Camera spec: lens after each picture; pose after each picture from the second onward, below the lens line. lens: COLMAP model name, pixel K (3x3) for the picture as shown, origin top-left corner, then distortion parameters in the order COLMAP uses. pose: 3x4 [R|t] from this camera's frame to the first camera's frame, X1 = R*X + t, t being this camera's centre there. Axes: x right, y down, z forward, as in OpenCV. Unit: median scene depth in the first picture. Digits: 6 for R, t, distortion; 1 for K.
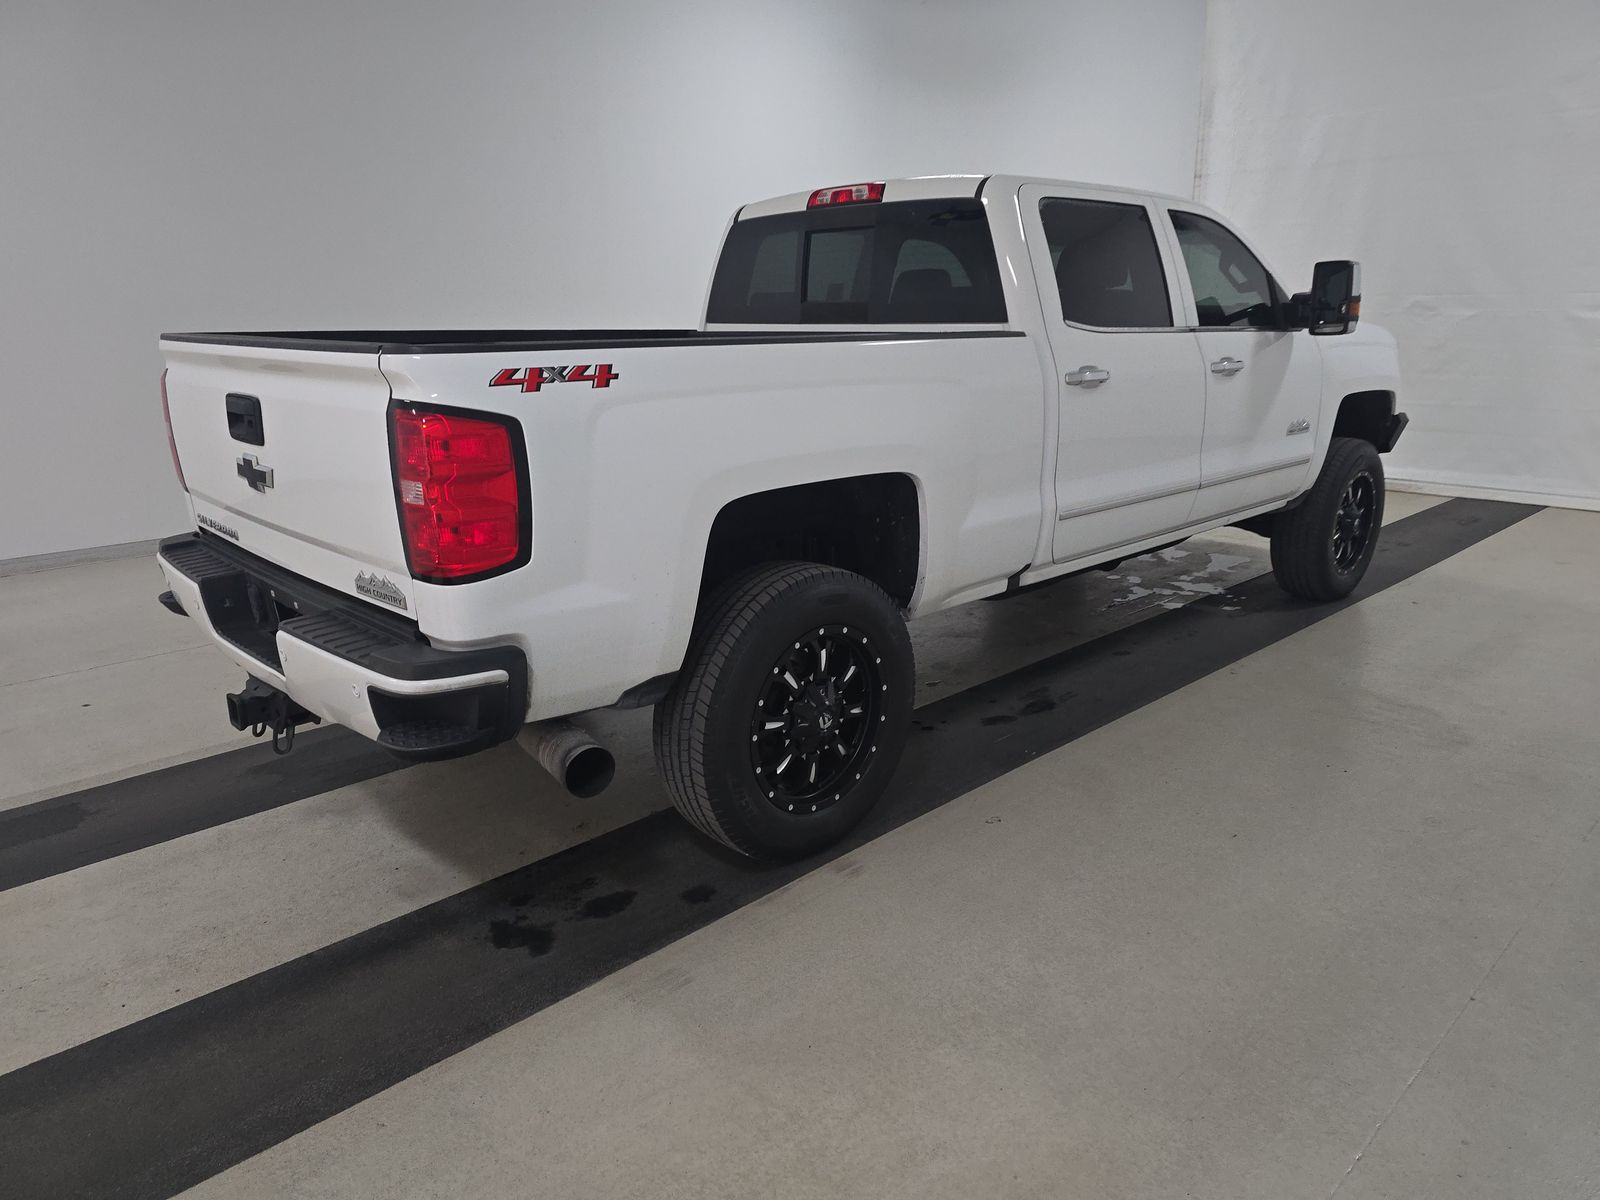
lens RADIAL K [[1076.2, 0, 803.3], [0, 1076.2, 601.4], [0, 0, 1]] dist [0.033866, -0.015076]
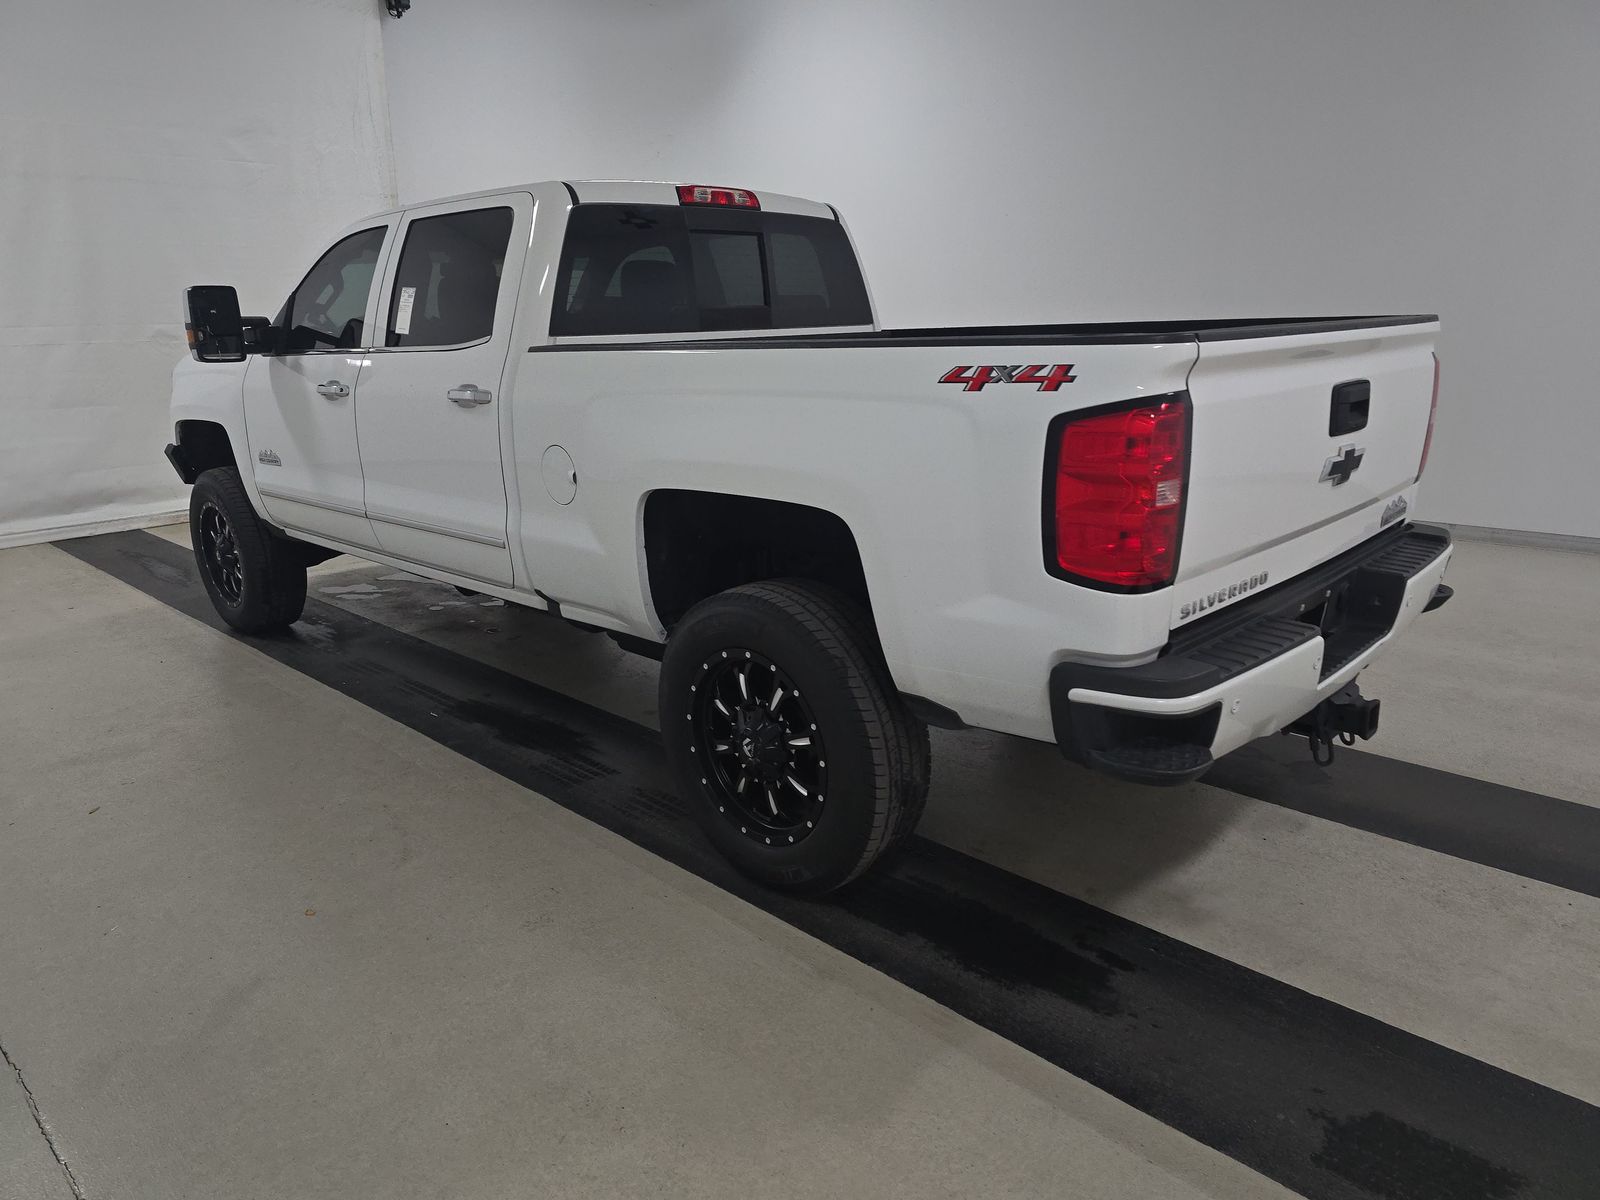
lens RADIAL K [[1076.2, 0, 795.9], [0, 1076.2, 607.6], [0, 0, 1]] dist [0.033866, -0.015076]
pose [[-0.043057, -0.250033, 0.967279, -1.109801], [0.287365, 0.924164, 0.251679, -0.293461], [-0.956853, 0.288799, 0.032059, 1.137179]]
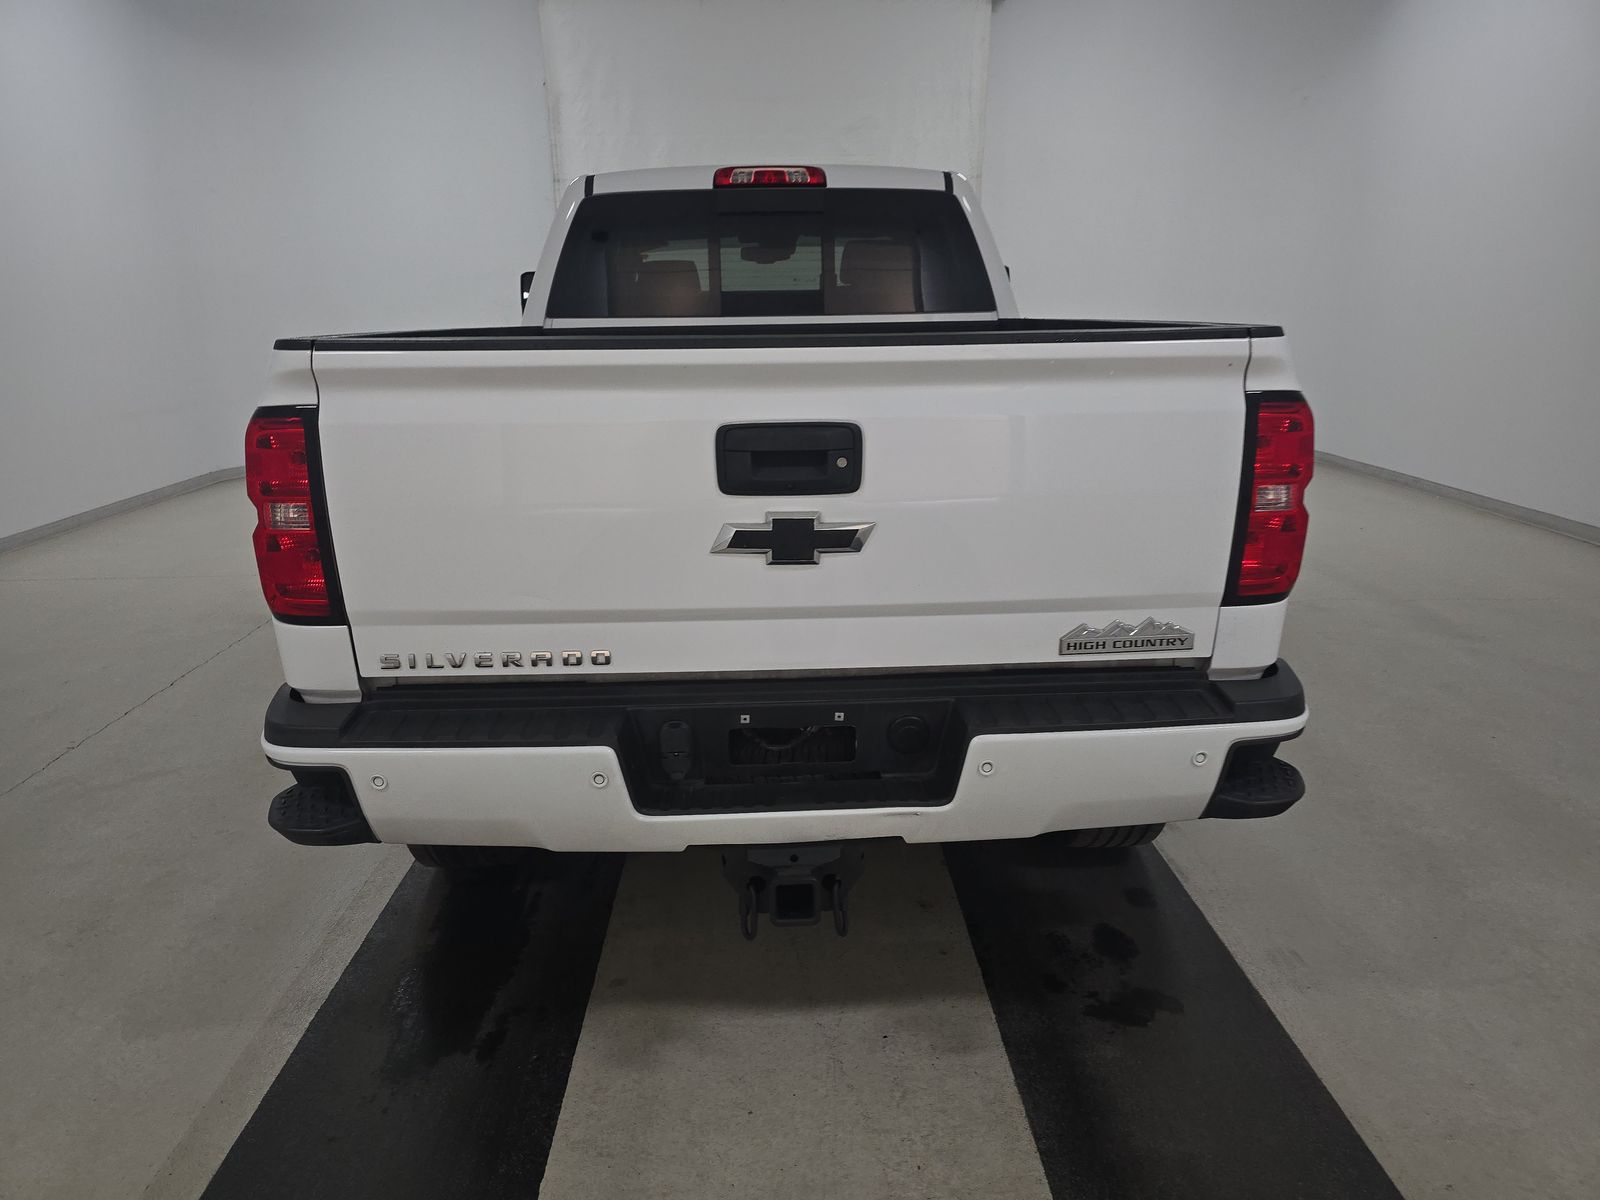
lens RADIAL K [[1076.2, 0, 801.3], [0, 1076.2, 601.5], [0, 0, 1]] dist [0.033866, -0.015076]
pose [[0.662225, -0.198359, 0.722573, -0.767639], [0.202107, 0.975868, 0.082666, -0.104103], [-0.721534, 0.091293, 0.686334, 0.429021]]
